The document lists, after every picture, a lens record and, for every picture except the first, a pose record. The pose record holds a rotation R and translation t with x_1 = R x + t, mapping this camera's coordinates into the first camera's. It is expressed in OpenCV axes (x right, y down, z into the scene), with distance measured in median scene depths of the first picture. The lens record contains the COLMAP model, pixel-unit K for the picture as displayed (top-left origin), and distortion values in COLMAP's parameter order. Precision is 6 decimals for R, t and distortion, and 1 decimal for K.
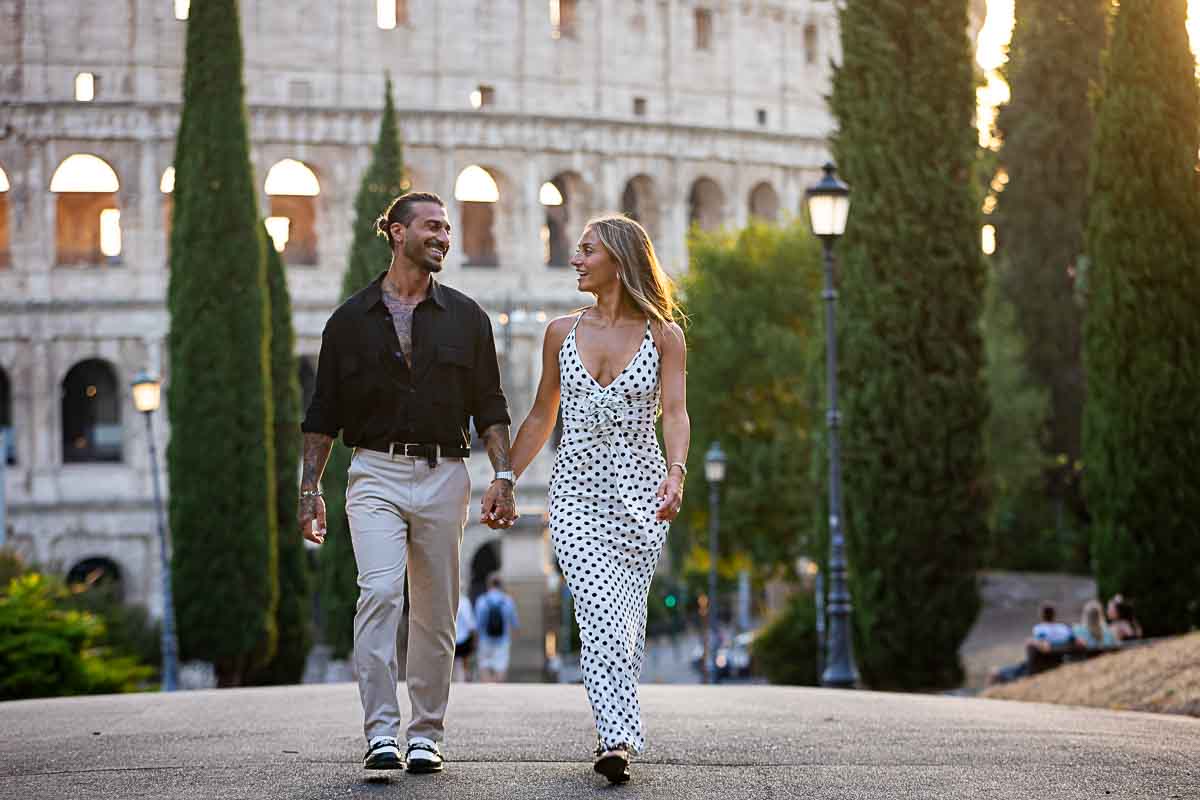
lens RADIAL K [[3537.7, 0, 600.0], [0, 3537.7, 400.0], [0, 0, 1]] dist [-0.443698, -0.375381]
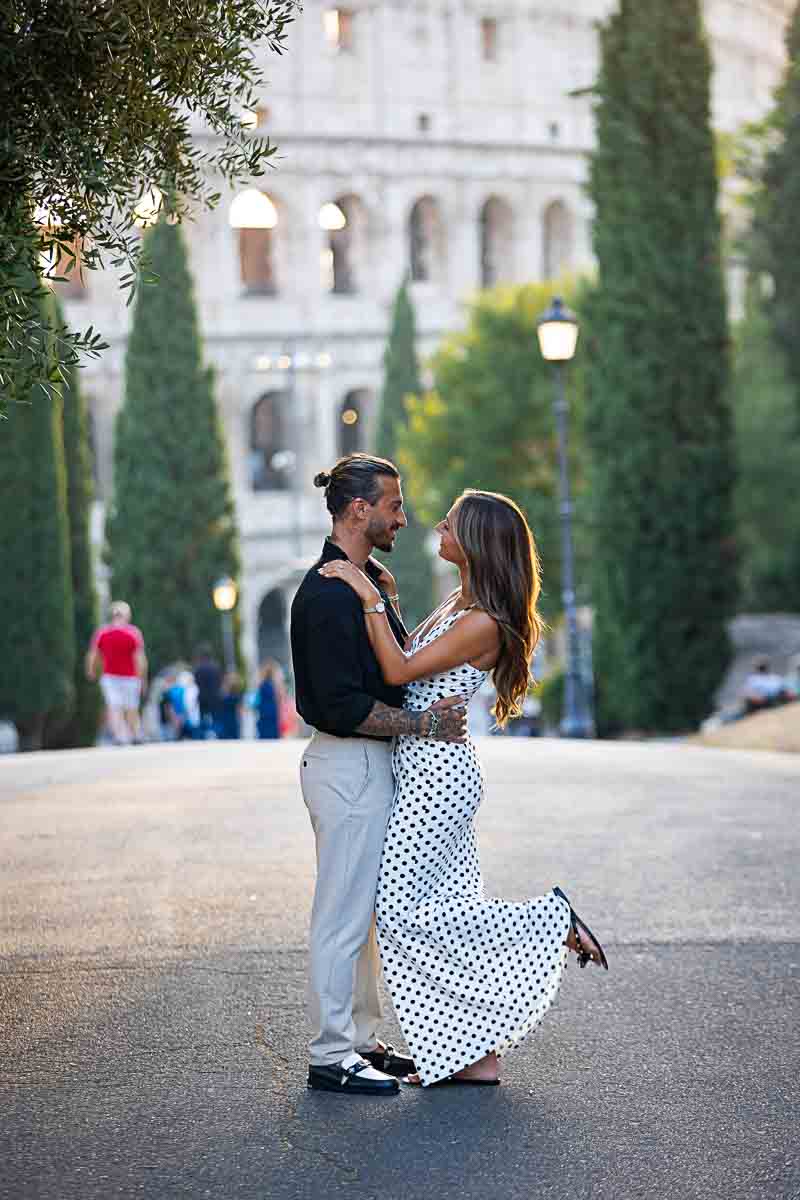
lens RADIAL K [[3936.3, 0, 400.0], [0, 3936.3, 600.0], [0, 0, 1]] dist [-0.632969, 0.102420]
pose [[0.999694, -0.024726, 0.000329, 0.003723], [0.024684, 0.998626, 0.046235, -0.012085], [-0.001472, -0.046213, 0.998931, -0.146844]]
